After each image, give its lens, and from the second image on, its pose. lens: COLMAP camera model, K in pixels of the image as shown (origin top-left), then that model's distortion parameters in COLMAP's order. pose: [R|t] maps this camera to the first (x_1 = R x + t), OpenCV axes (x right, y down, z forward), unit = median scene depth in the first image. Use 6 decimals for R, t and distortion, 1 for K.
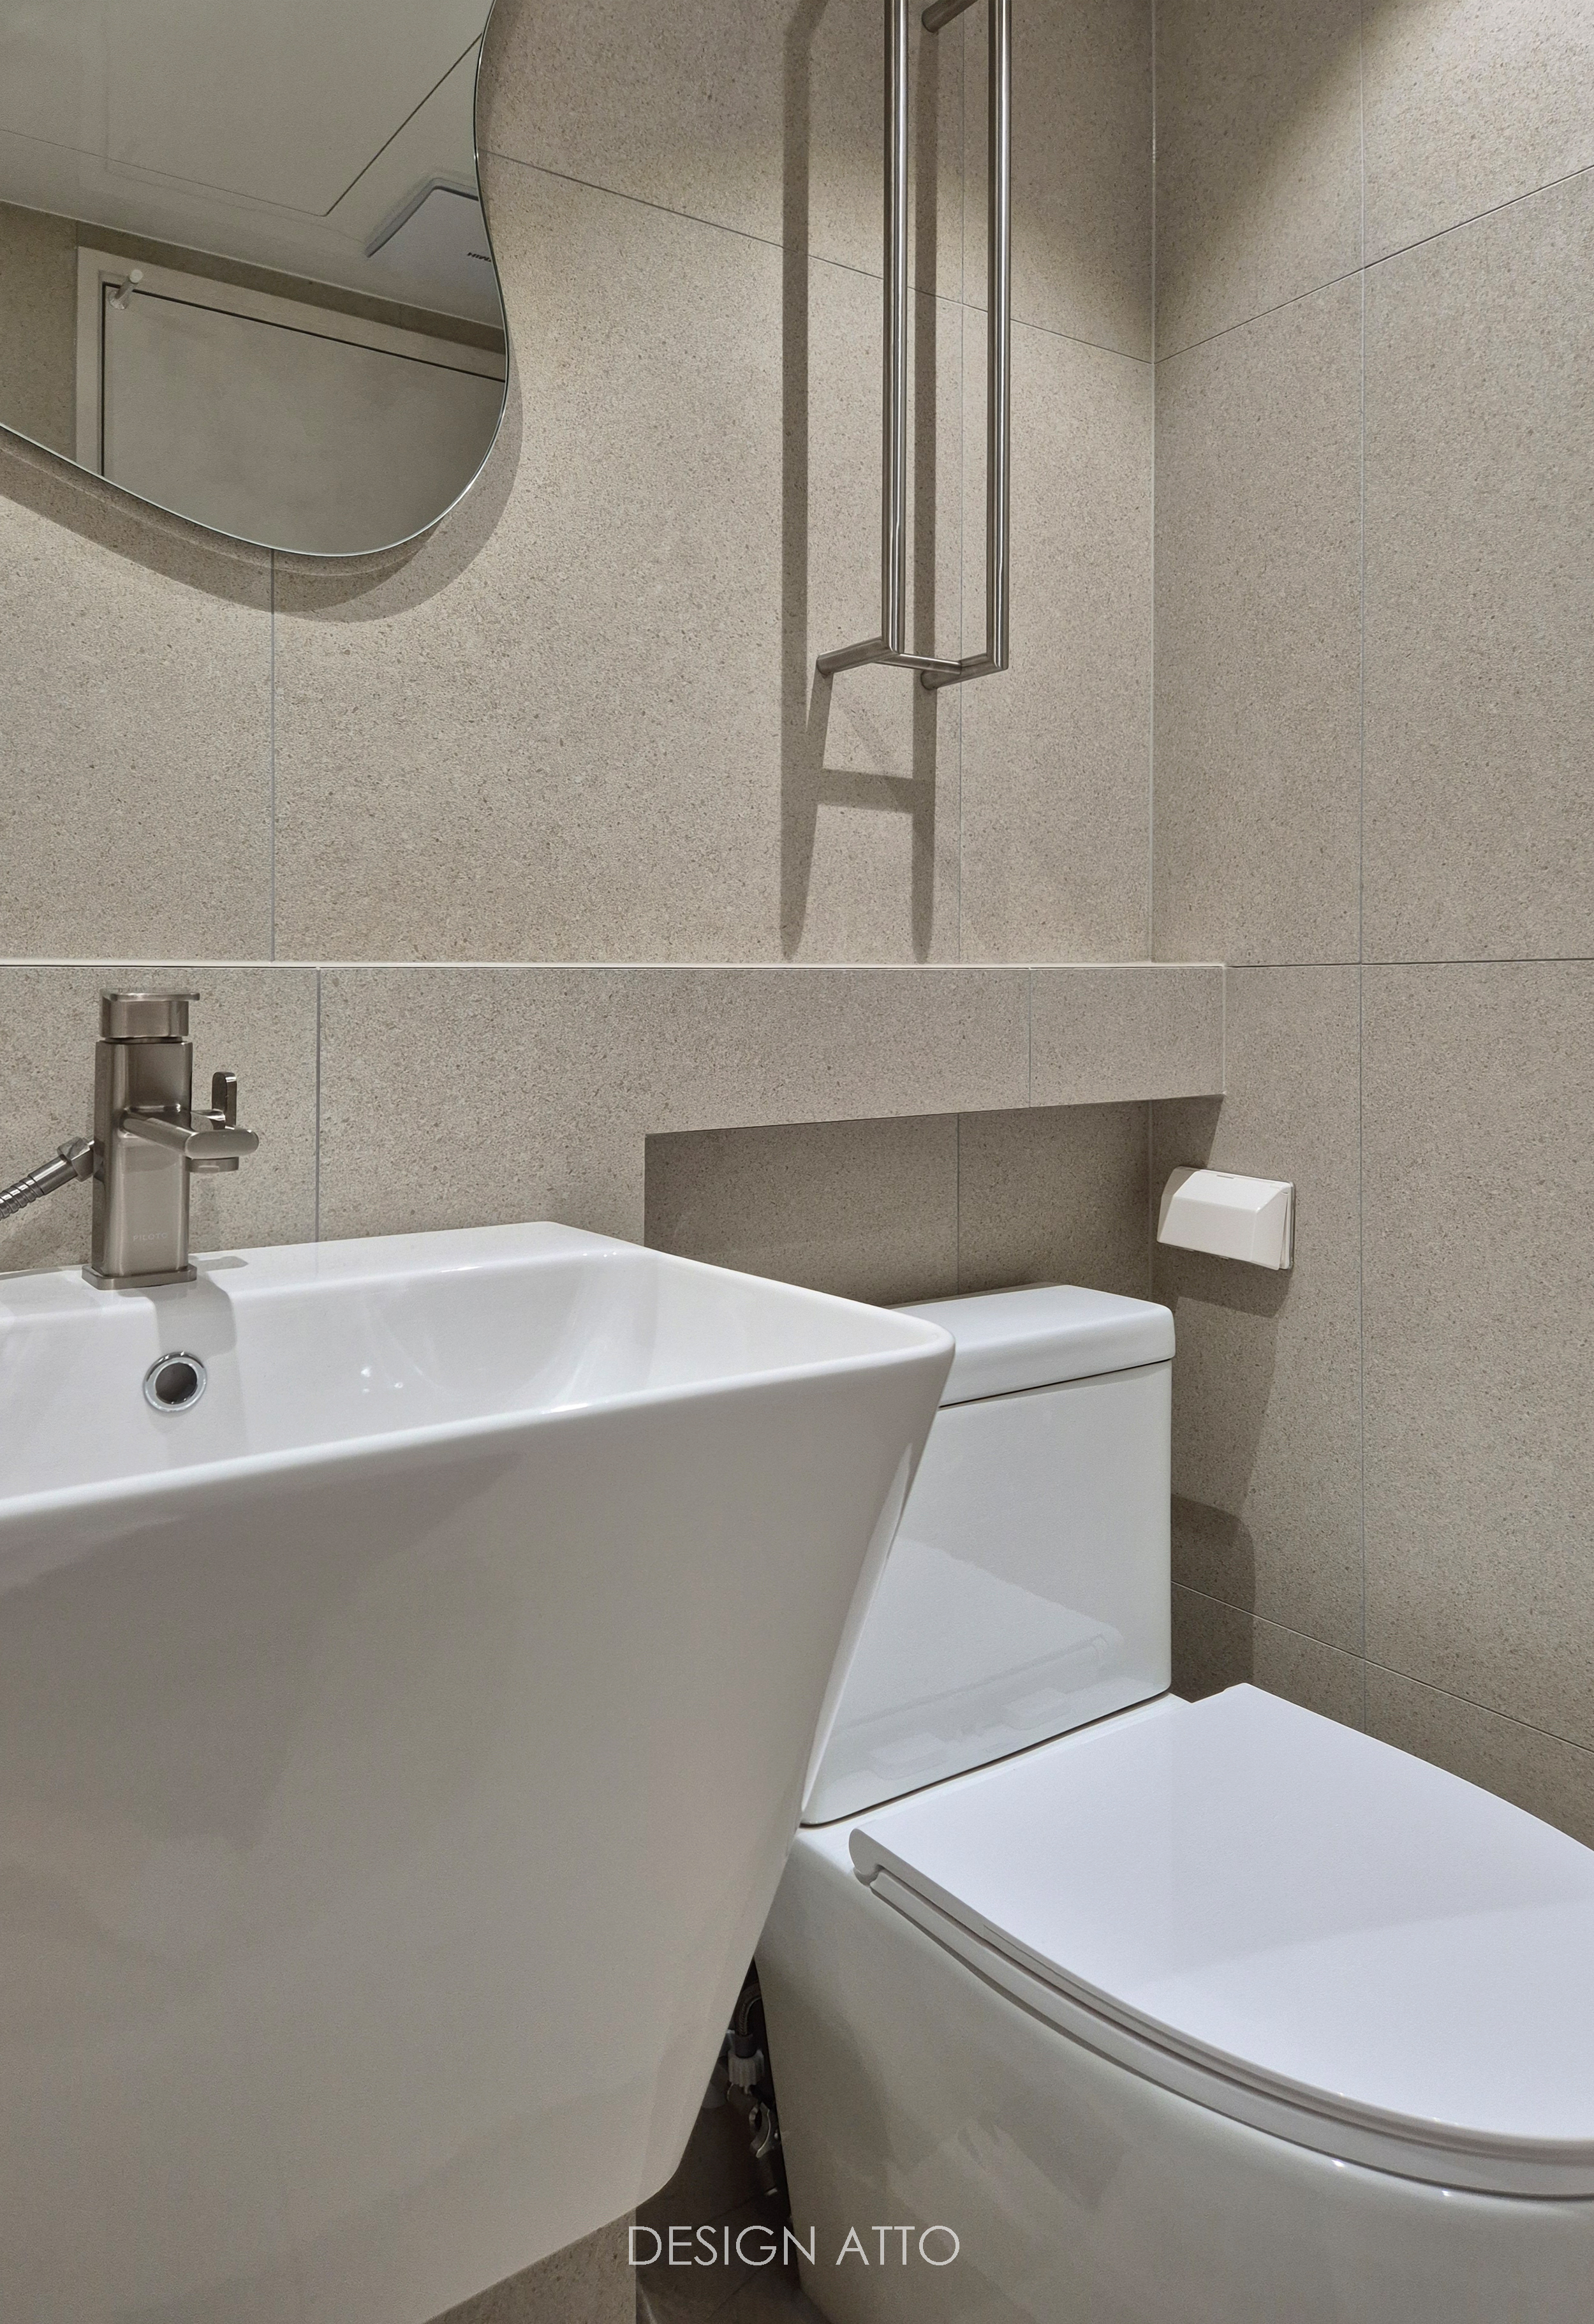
lens RADIAL K [[1583.3, 0, 824.6], [0, 1583.3, 994.2], [0, 0, 1]] dist [0.092759, -0.102831]
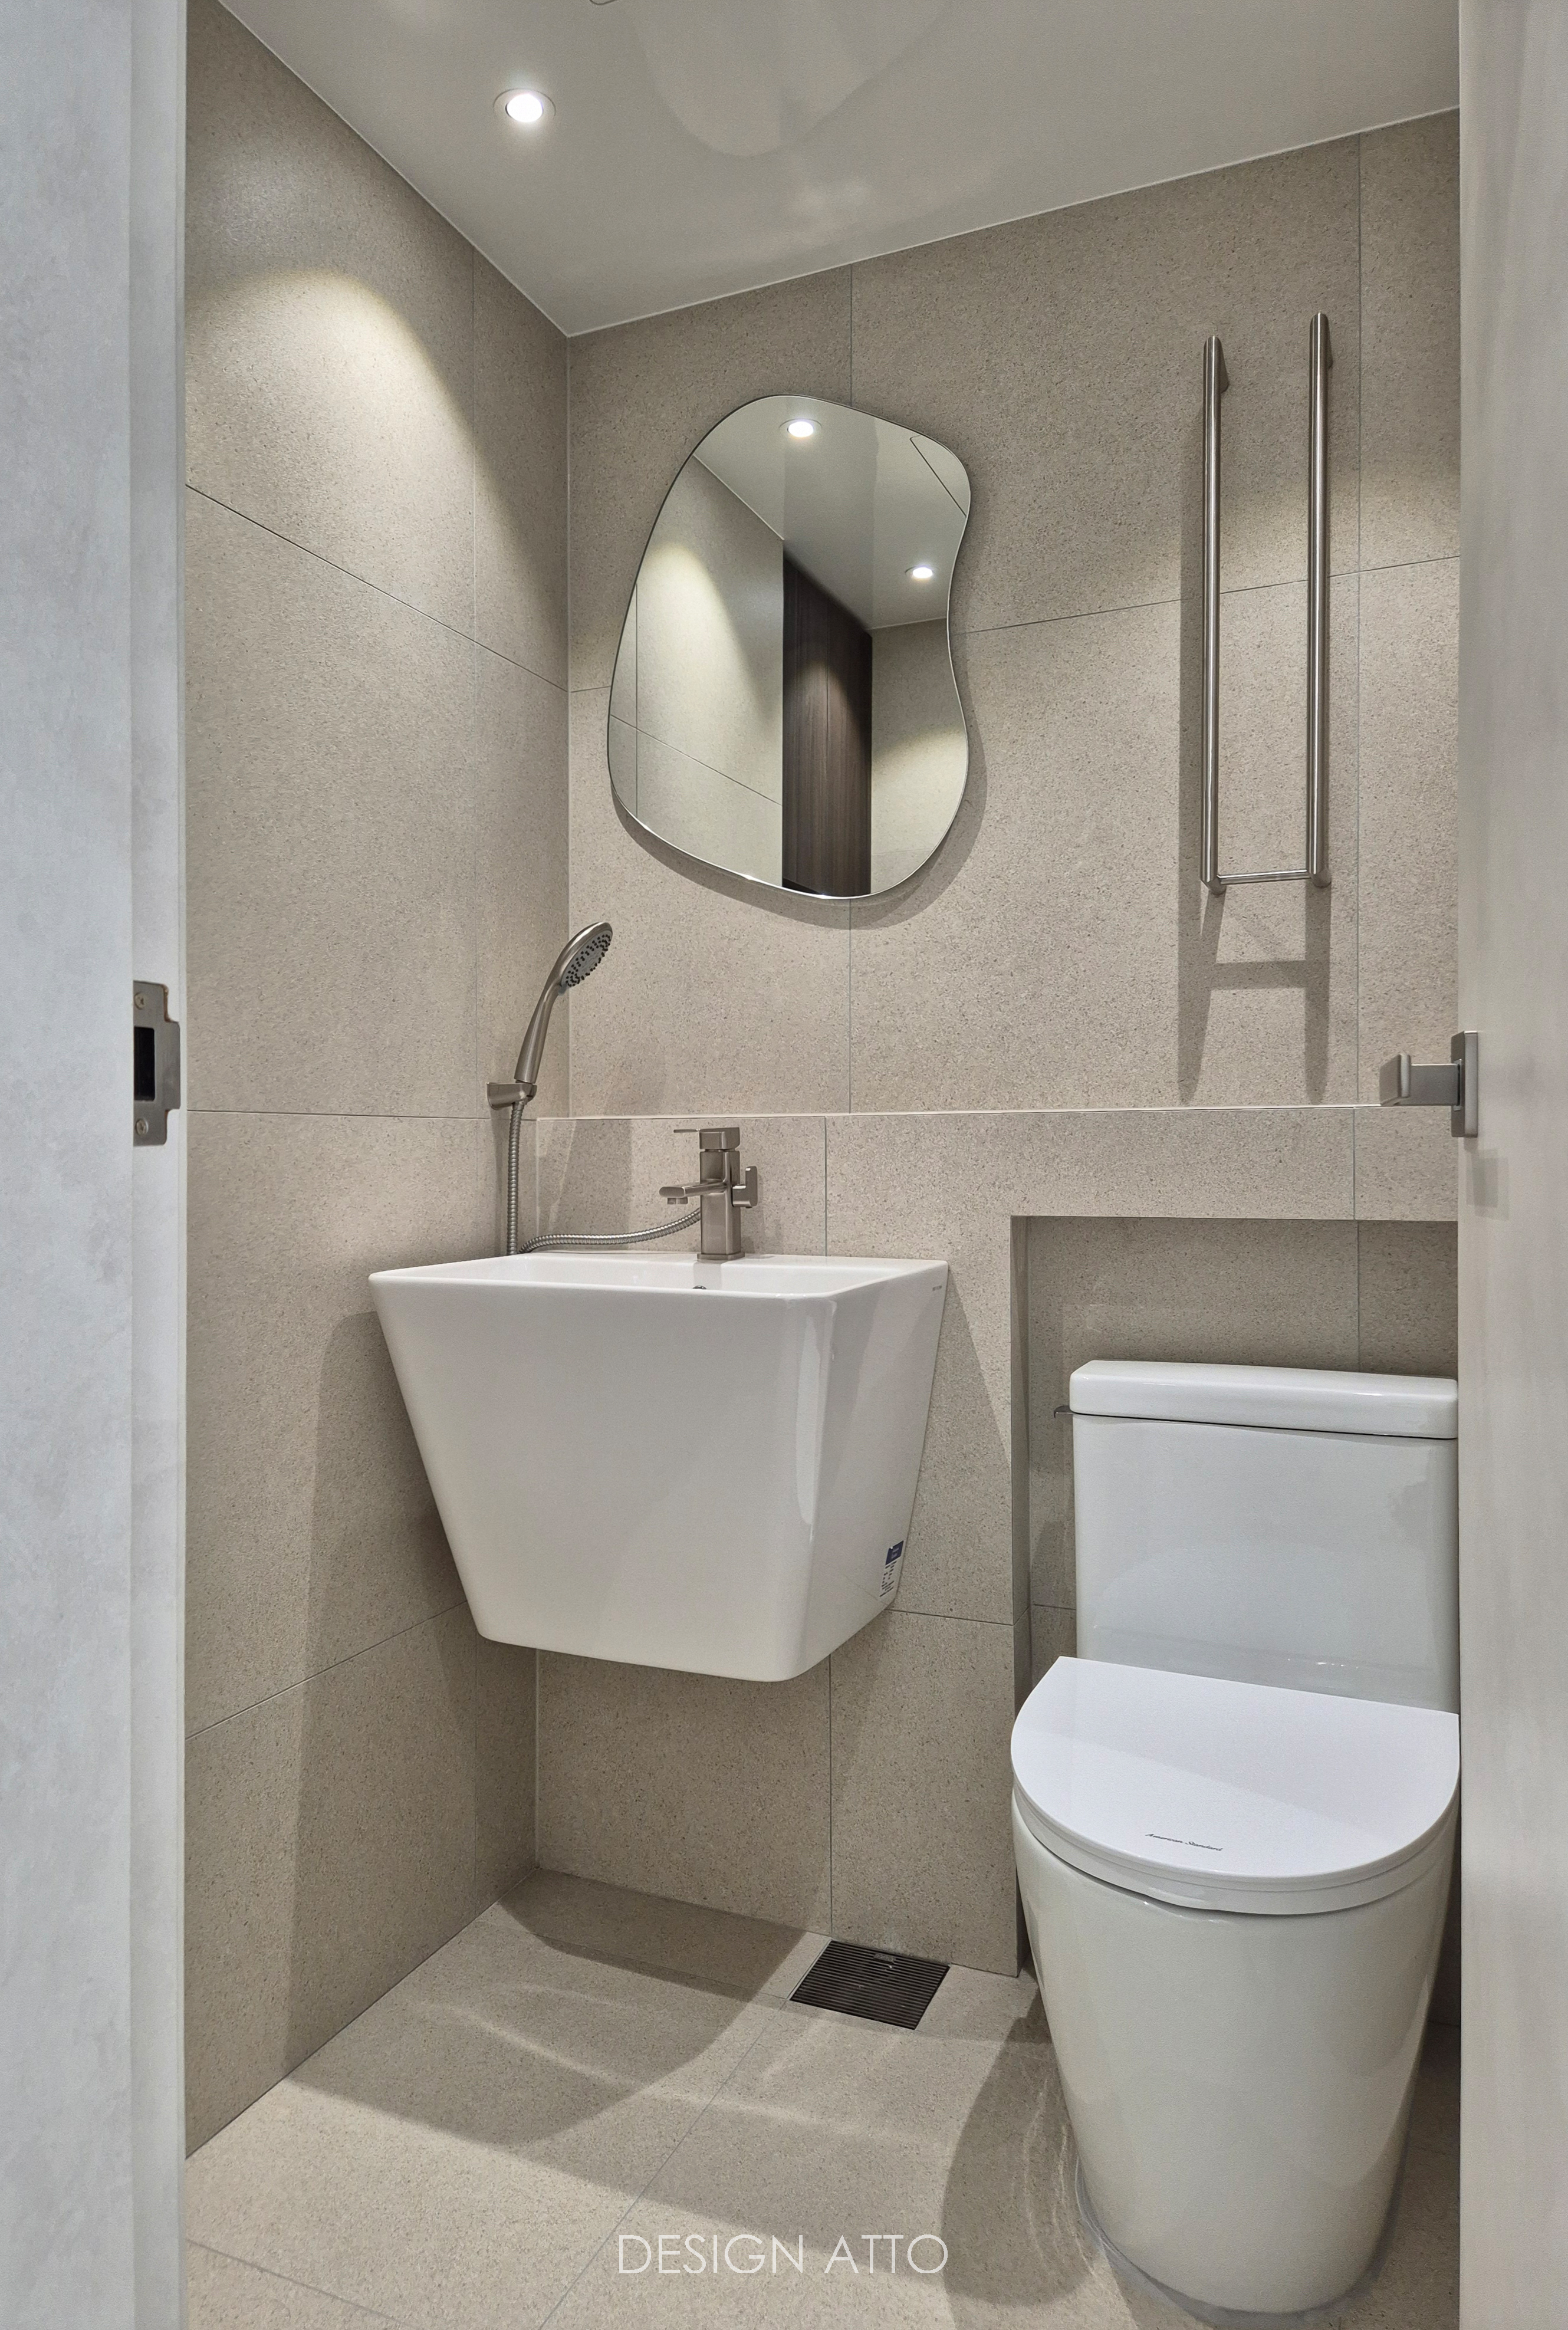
lens RADIAL K [[1626.7, 0, 680.3], [0, 1626.7, 1165.0], [0, 0, 1]] dist [0.082356, -0.073060]
pose [[0.472439, 0.006046, -0.881343, 1.125737], [-0.005300, 0.999978, 0.004019, 0.030290], [0.881347, 0.002772, 0.472461, -0.078631]]
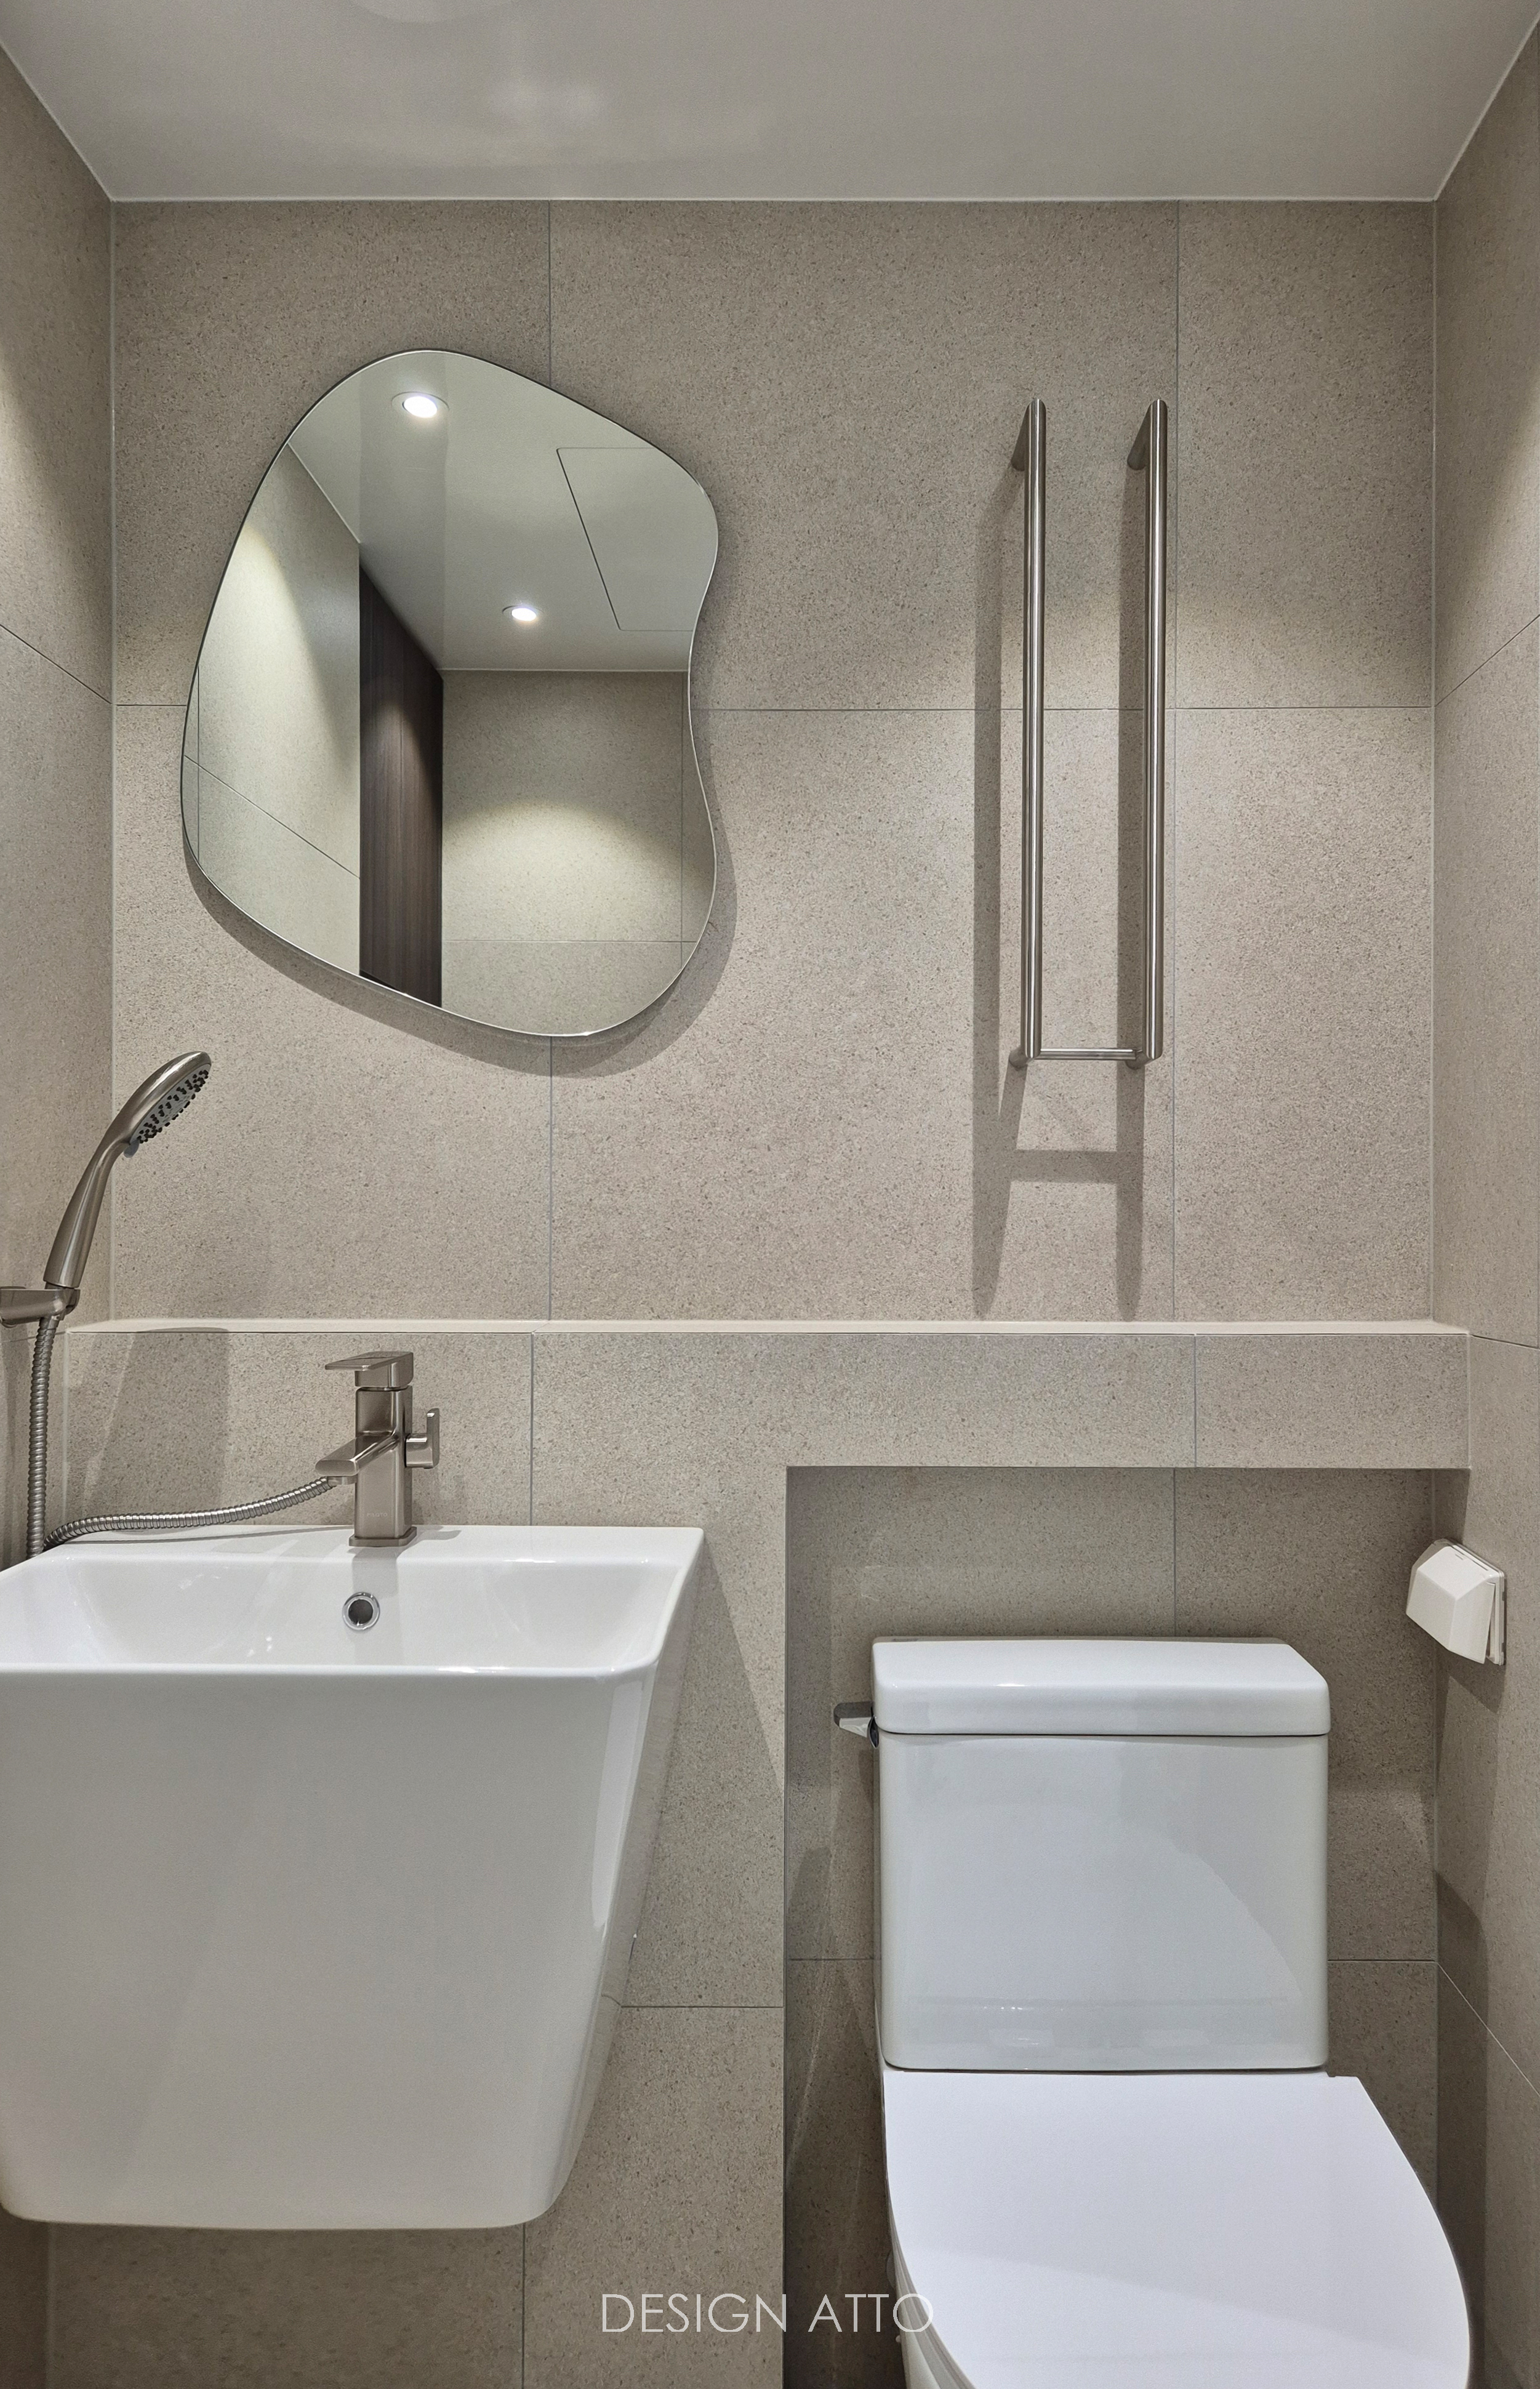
lens RADIAL K [[1631.3, 0, 836.5], [0, 1631.3, 1186.4], [0, 0, 1]] dist [0.089066, -0.078665]
pose [[0.807644, -0.003679, -0.589660, 0.642082], [-0.007683, 0.999830, -0.016761, -0.104656], [0.589621, 0.018067, 0.807478, -0.023015]]
